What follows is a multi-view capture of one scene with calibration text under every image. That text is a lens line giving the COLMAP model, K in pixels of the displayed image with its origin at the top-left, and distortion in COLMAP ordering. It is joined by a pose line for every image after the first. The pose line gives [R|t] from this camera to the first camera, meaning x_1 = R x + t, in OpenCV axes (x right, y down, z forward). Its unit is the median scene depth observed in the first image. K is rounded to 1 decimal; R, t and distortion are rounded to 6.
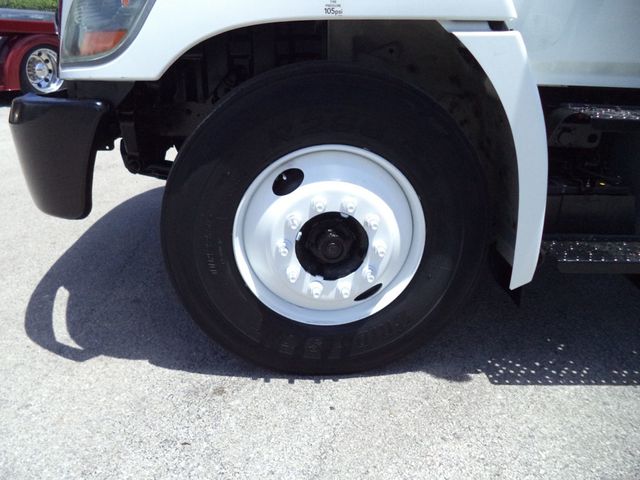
lens RADIAL K [[516.3, 0, 334.1], [0, 516.3, 236.6], [0, 0, 1]] dist [-0.022893, -0.009680]
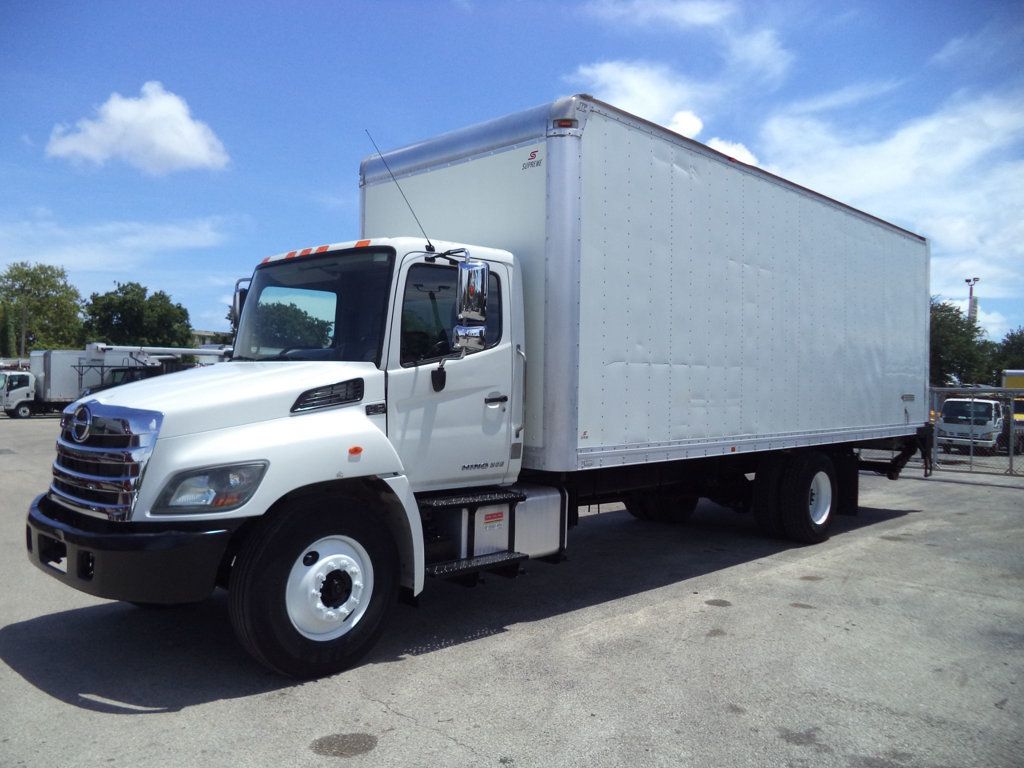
lens RADIAL K [[826.2, 0, 509.0], [0, 826.2, 386.3], [0, 0, 1]] dist [-0.022893, -0.009680]
pose [[0.738216, -0.026124, 0.674059, -1.530944], [0.270820, 0.926661, -0.260683, 0.285865], [-0.617814, 0.374989, 0.691150, -1.735517]]
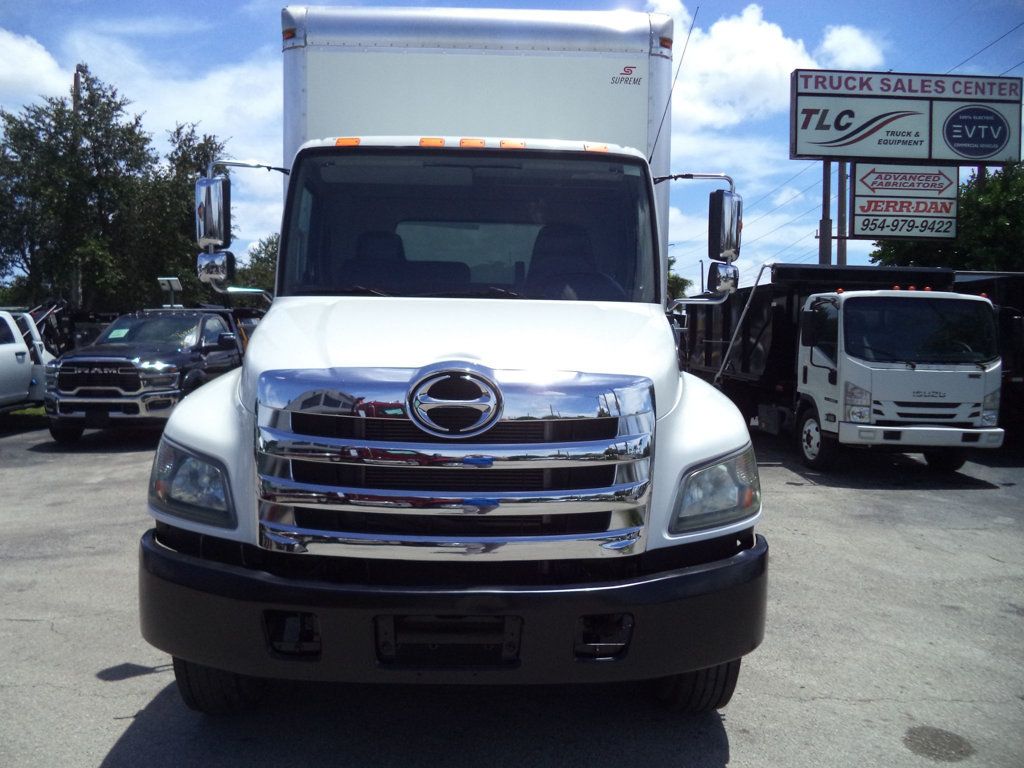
lens RADIAL K [[826.2, 0, 507.9], [0, 826.2, 387.4], [0, 0, 1]] dist [-0.022893, -0.009680]
pose [[0.046676, -0.101295, 0.993761, -2.355080], [0.375218, 0.923771, 0.076537, -0.934047], [-0.925761, 0.369305, 0.081126, 1.137717]]
